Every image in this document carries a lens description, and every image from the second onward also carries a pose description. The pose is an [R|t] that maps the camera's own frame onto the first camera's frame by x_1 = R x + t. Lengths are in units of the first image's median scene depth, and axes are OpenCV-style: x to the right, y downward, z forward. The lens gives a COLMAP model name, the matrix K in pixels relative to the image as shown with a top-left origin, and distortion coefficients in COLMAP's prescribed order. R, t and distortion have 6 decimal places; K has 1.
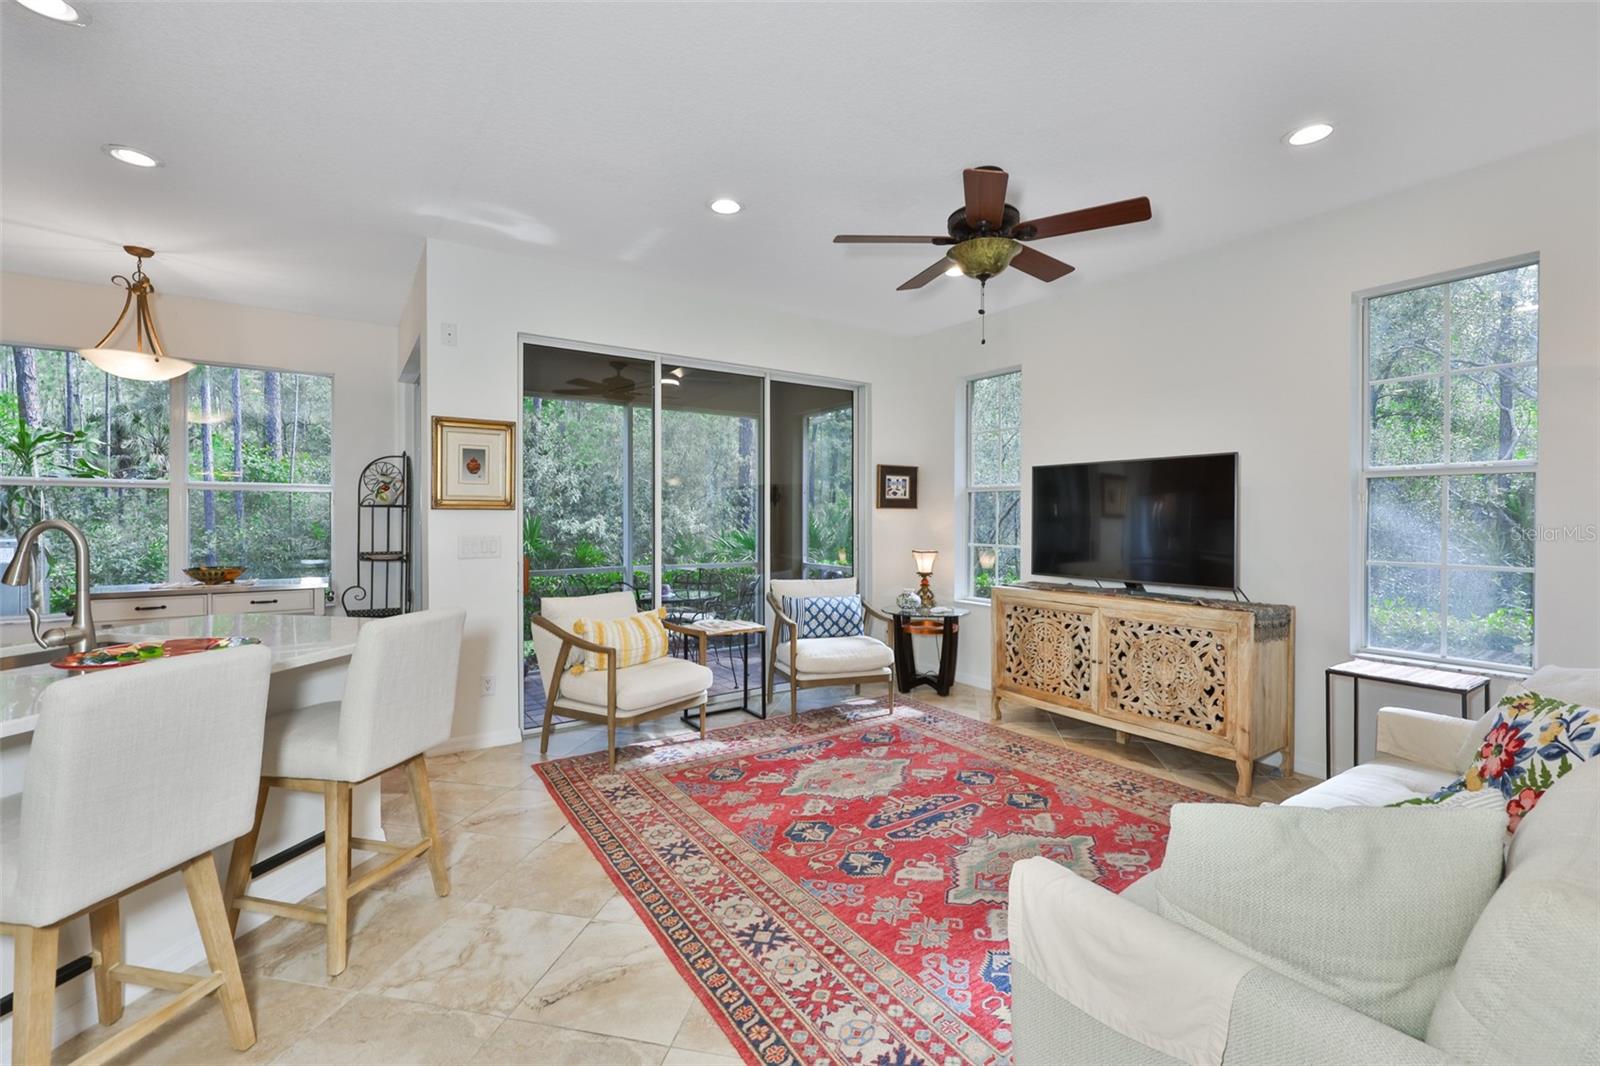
lens RADIAL K [[682.9, 0, 804.3], [0, 682.9, 518.9], [0, 0, 1]] dist [-0.003440, 0.000898]
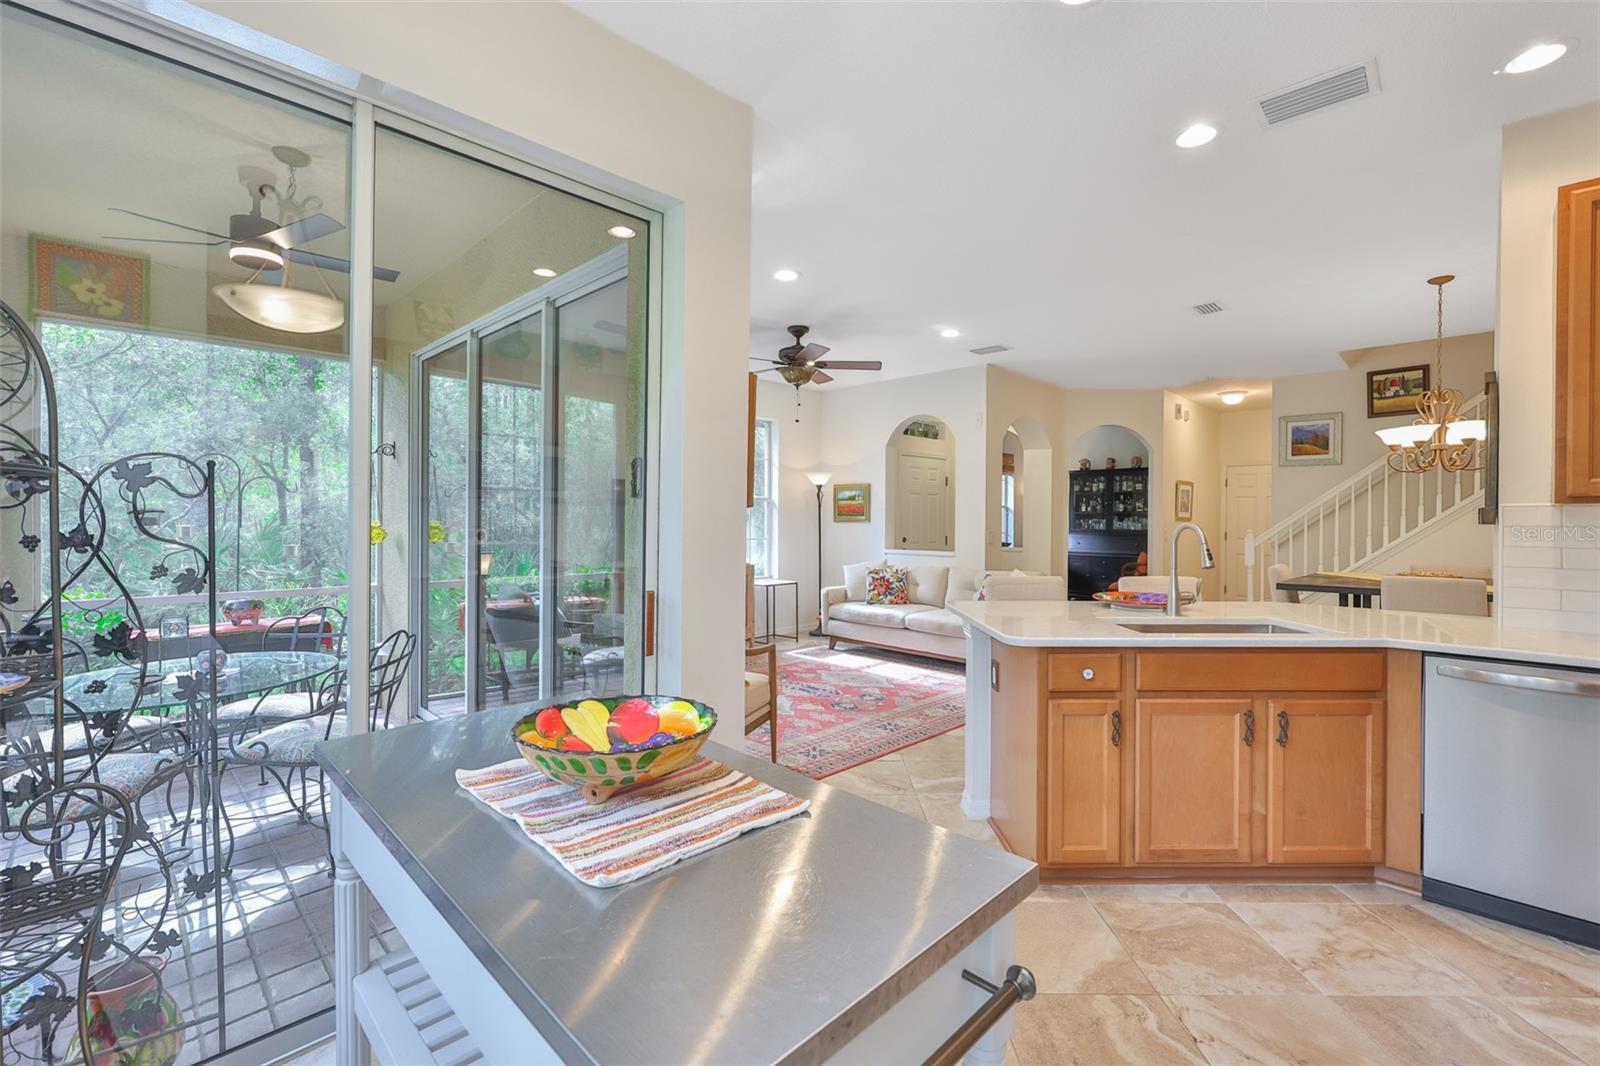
lens RADIAL K [[682.9, 0, 813.4], [0, 682.9, 522.2], [0, 0, 1]] dist [-0.003440, 0.000898]
pose [[-0.188574, -0.007251, 0.982032, -1.135856], [-0.004212, 0.999970, 0.006575, -0.003056], [-0.982050, -0.002896, -0.188598, 0.977797]]
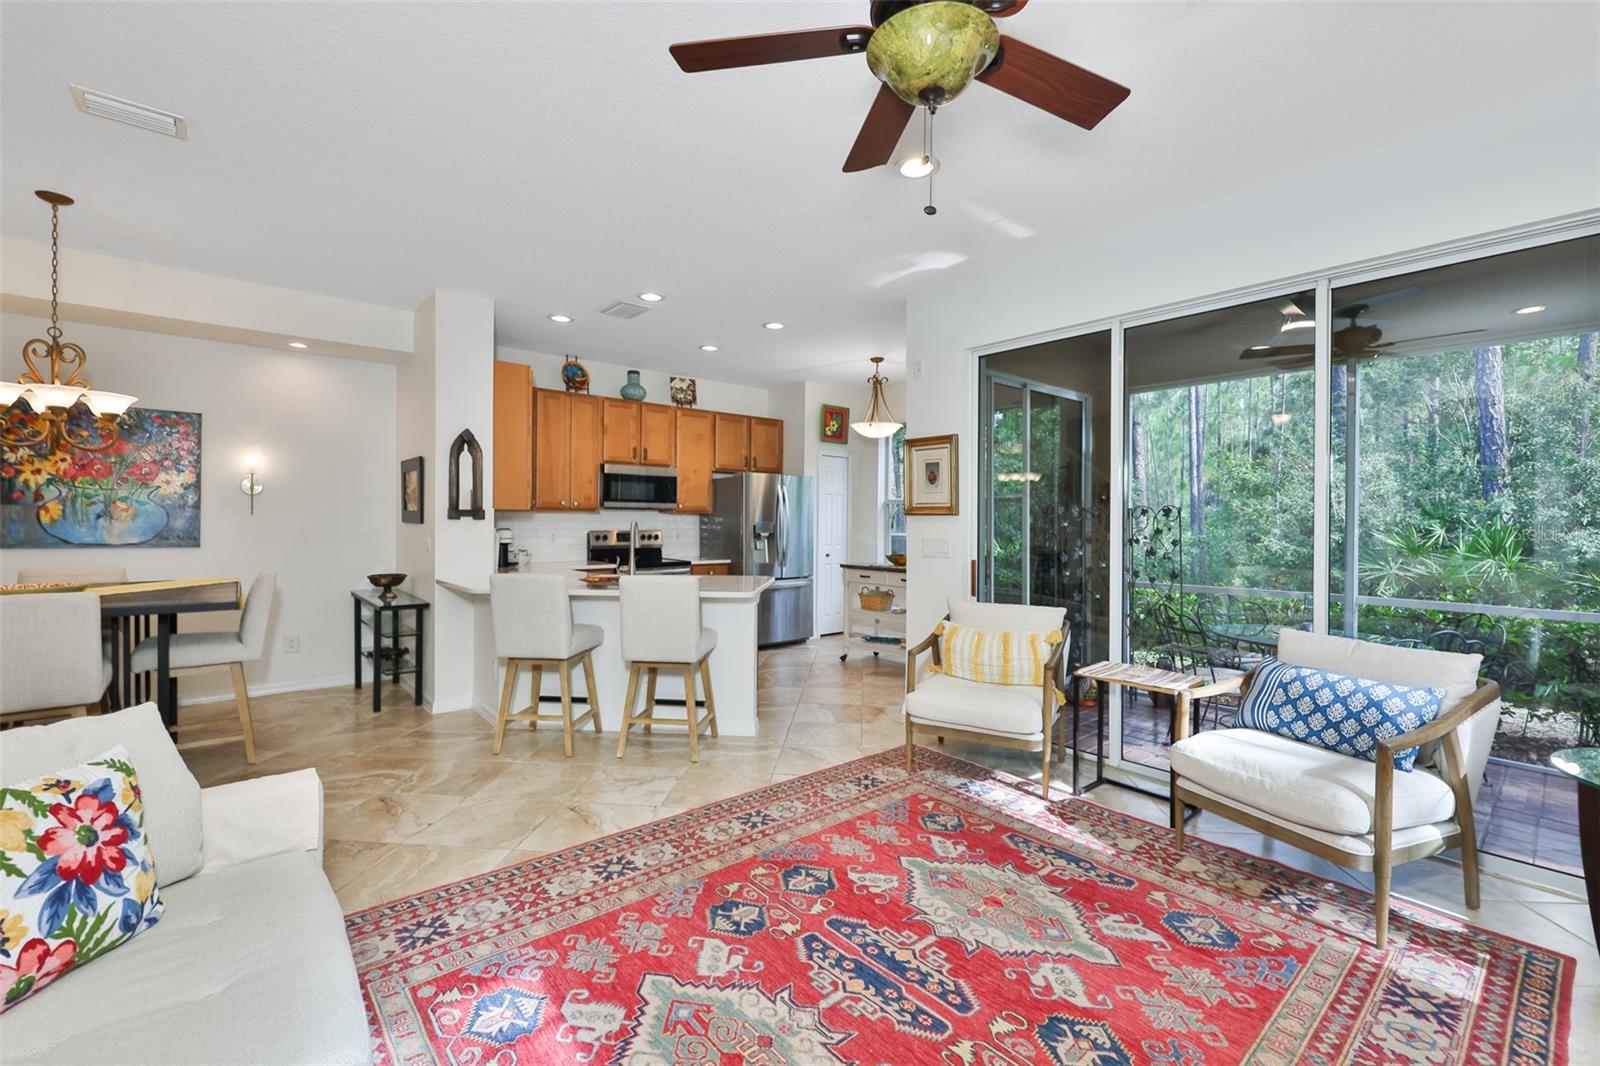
lens RADIAL K [[682.9, 0, 804.7], [0, 682.9, 525.5], [0, 0, 1]] dist [-0.003440, 0.000898]
pose [[0.103472, 0.005570, -0.994617, 0.613013], [-0.009156, 0.999947, 0.004648, 0.000630], [0.994590, 0.008626, 0.103518, 0.633138]]
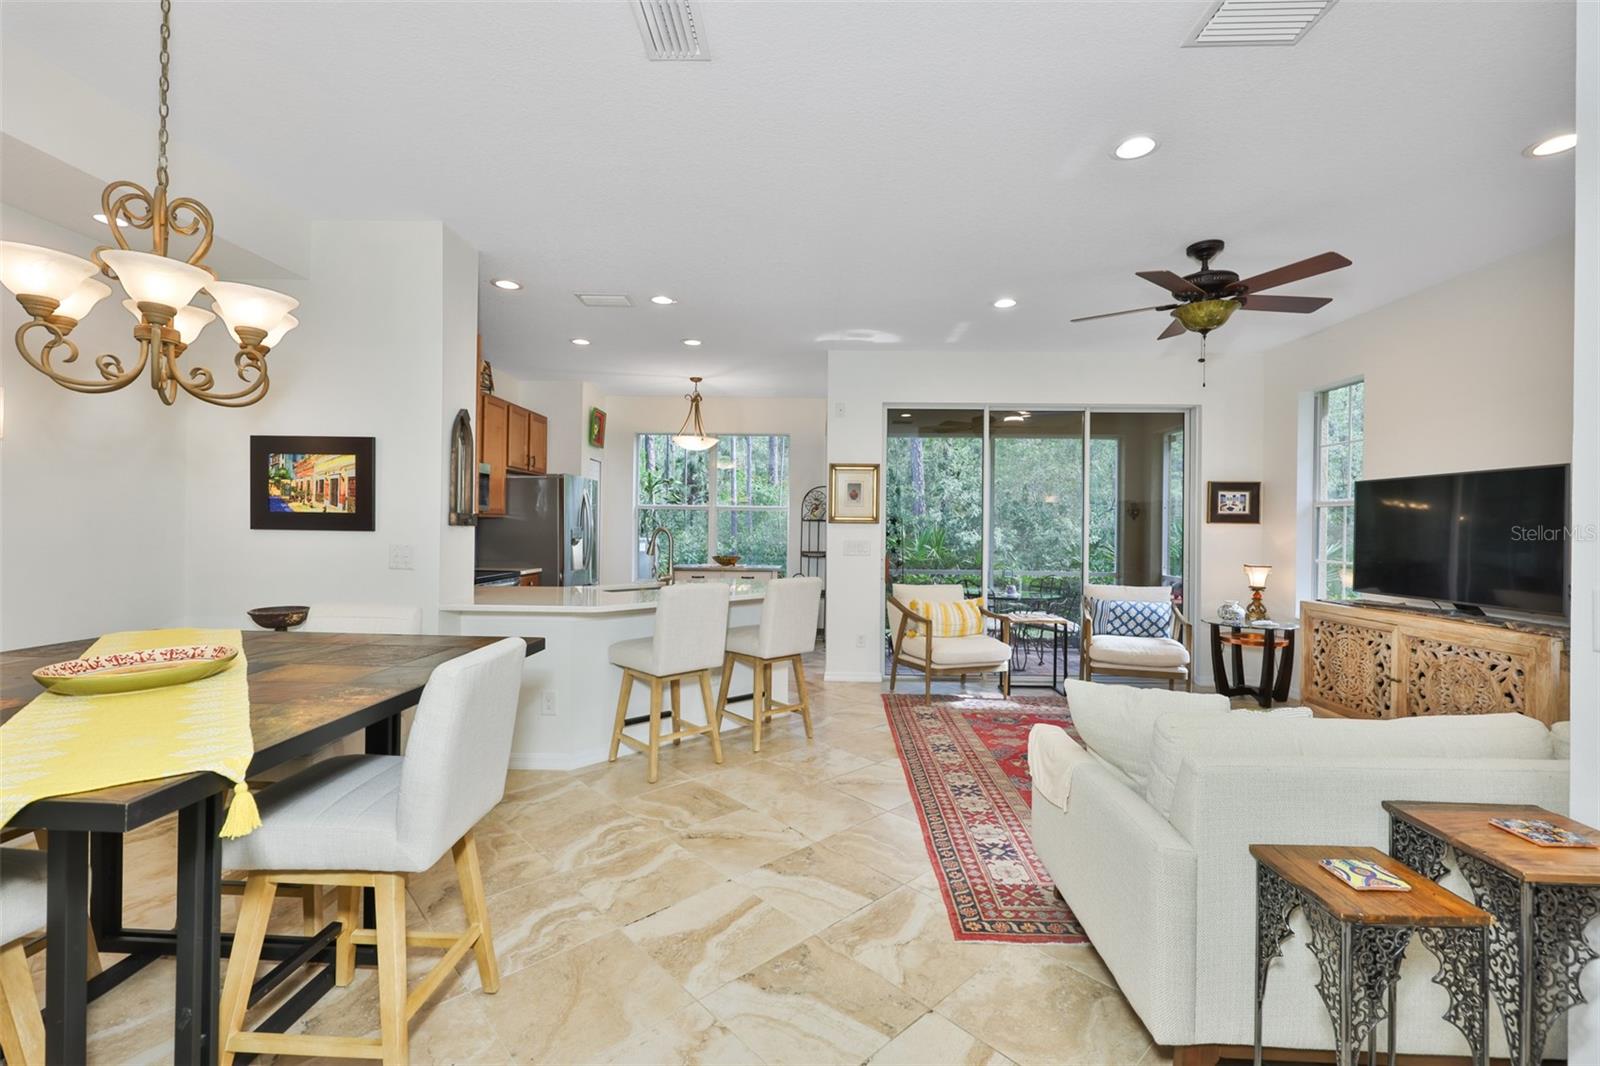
lens RADIAL K [[682.9, 0, 809.0], [0, 682.9, 527.2], [0, 0, 1]] dist [-0.003440, 0.000898]
pose [[0.814931, 0.006071, -0.579526, 0.296867], [-0.009994, 0.999944, -0.003578, 0.001382], [0.579472, 0.008708, 0.814946, -0.277777]]
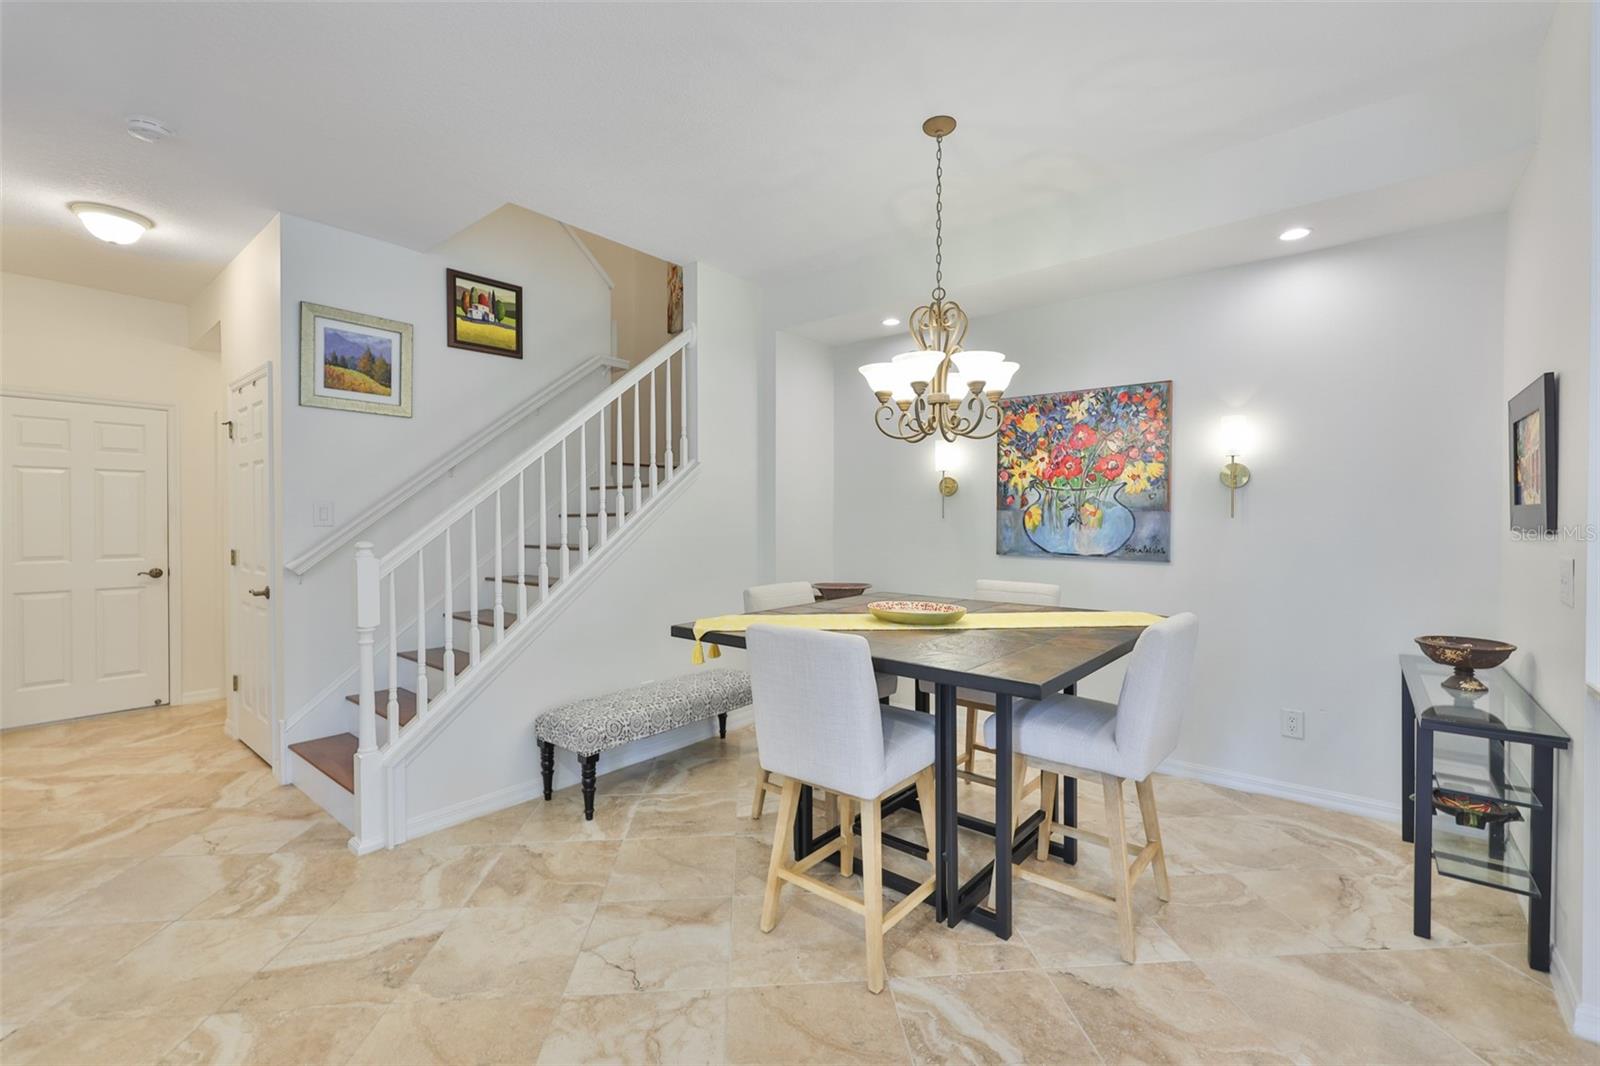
lens RADIAL K [[682.9, 0, 801.7], [0, 682.9, 522.0], [0, 0, 1]] dist [-0.003440, 0.000898]
pose [[-0.964166, -0.000757, -0.265299, 0.017966], [-0.002020, 0.999988, 0.004487, -0.001758], [0.265292, 0.004862, -0.964156, 0.426607]]
